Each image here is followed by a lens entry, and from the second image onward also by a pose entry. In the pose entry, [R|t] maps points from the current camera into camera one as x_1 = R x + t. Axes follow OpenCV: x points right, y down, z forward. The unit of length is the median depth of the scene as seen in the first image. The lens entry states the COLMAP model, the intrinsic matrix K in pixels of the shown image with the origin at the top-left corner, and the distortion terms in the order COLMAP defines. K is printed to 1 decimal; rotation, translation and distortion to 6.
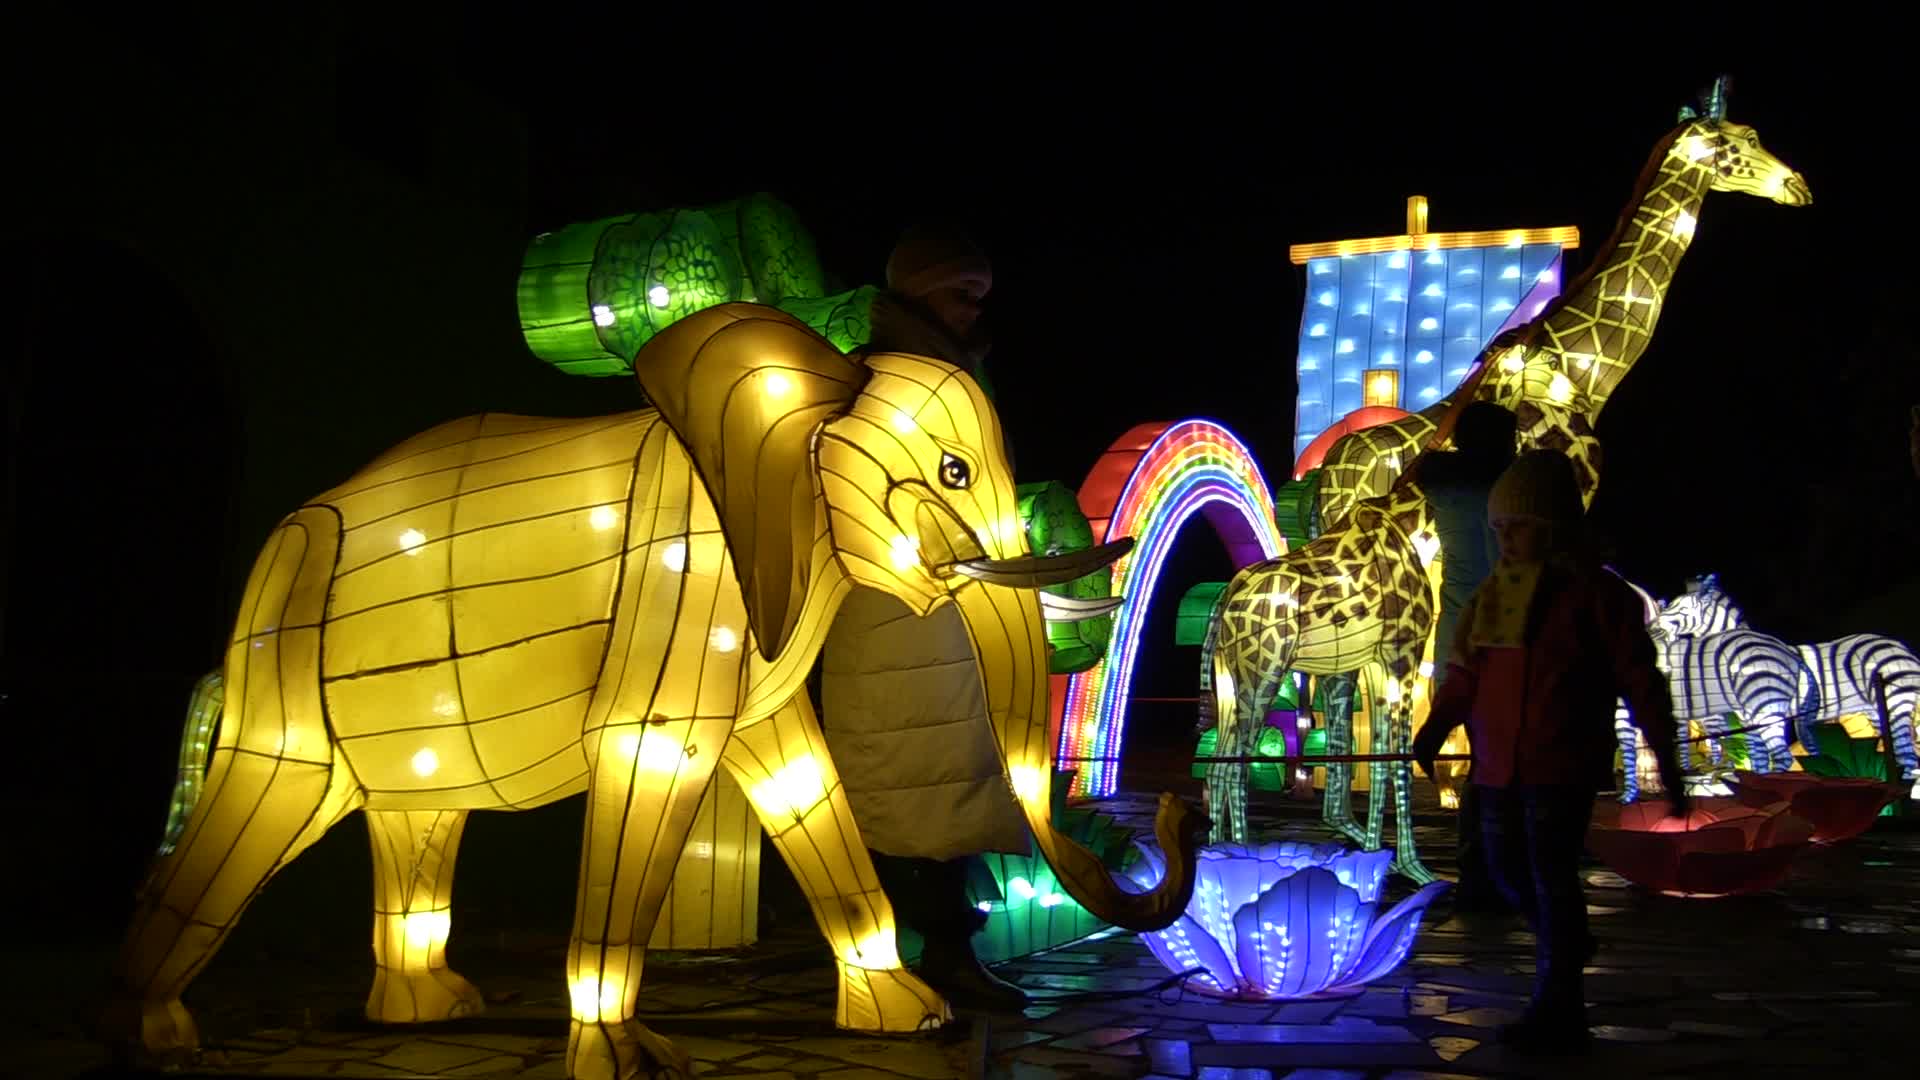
lens RADIAL K [[1462.2, 0, 1030.6], [0, 1462.2, 542.2], [0, 0, 1]] dist [-0.054230, -0.001384]
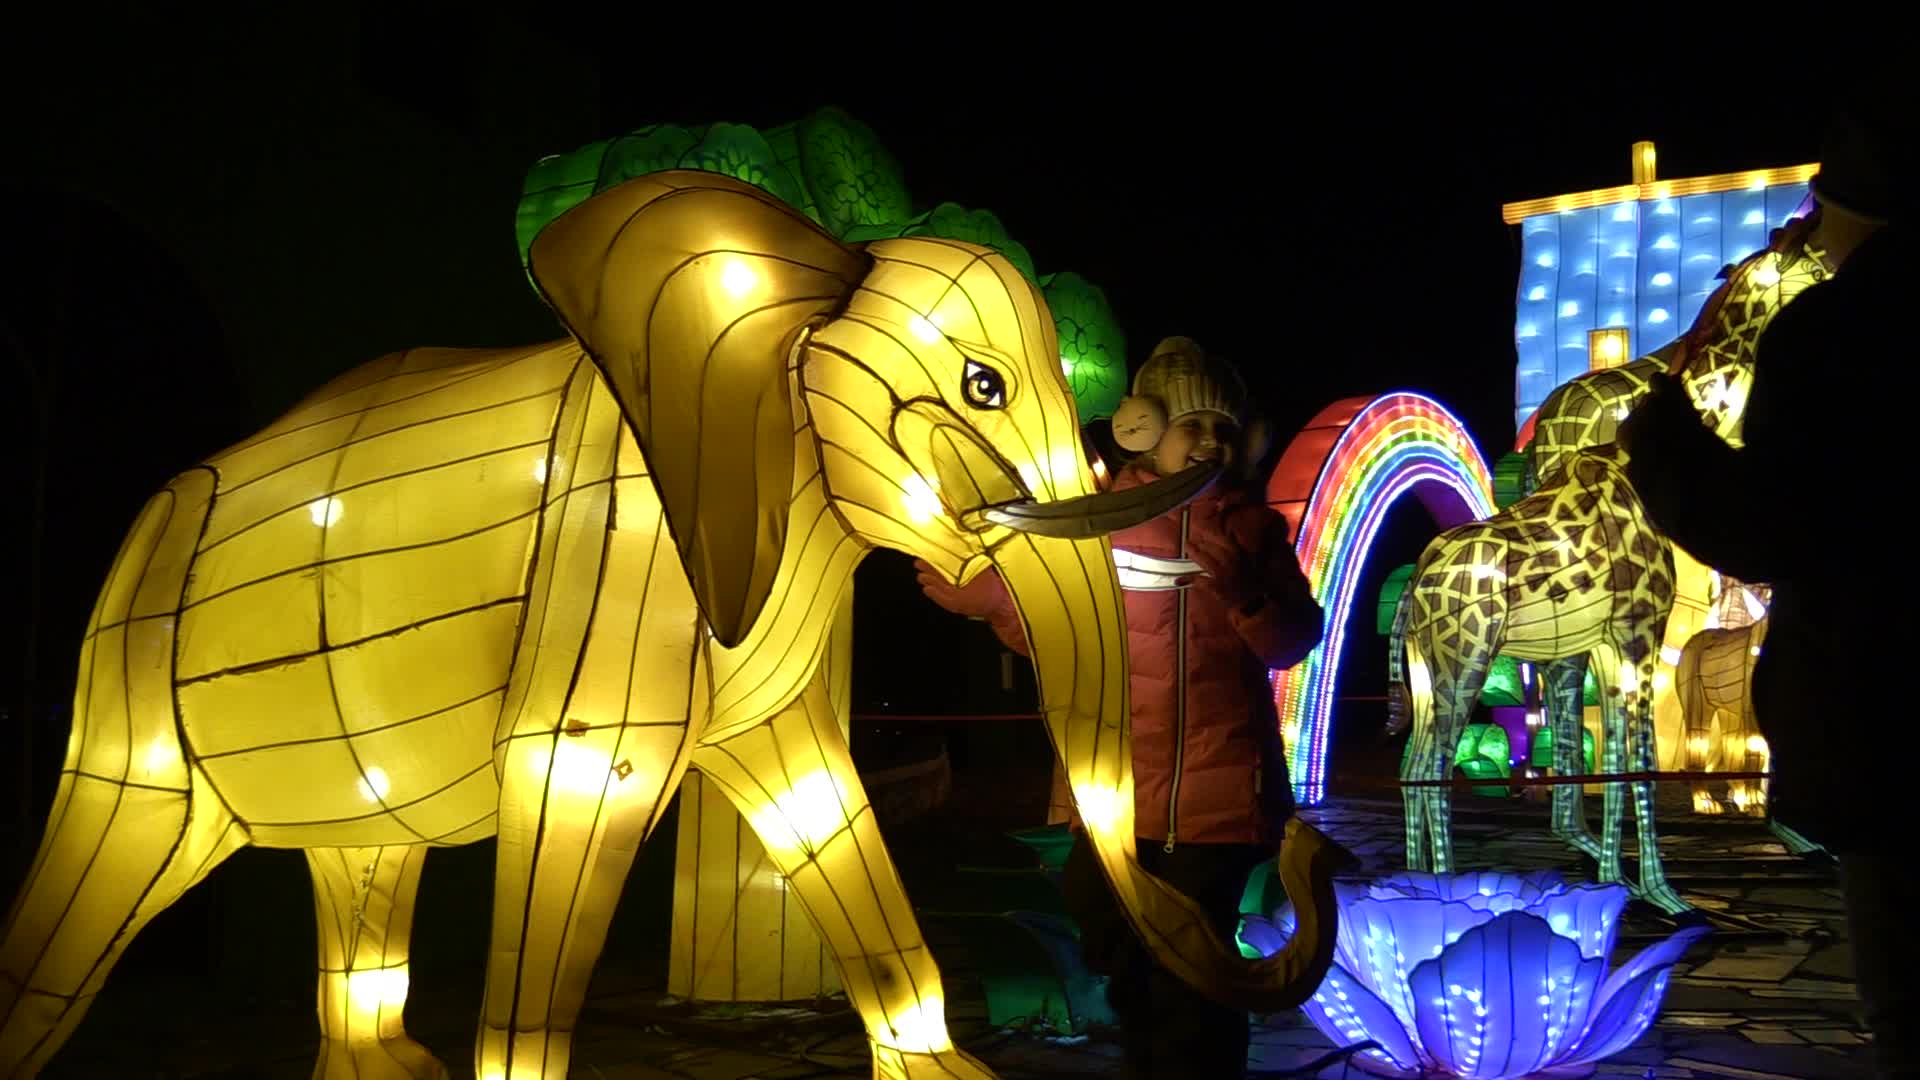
lens RADIAL K [[1462.2, 0, 1030.6], [0, 1462.2, 542.2], [0, 0, 1]] dist [-0.054230, -0.001384]
pose [[0.988029, -0.034505, -0.150358, 0.064526], [0.034109, 0.999405, -0.005209, 0.028667], [0.150448, 0.000018, 0.988618, 0.221667]]
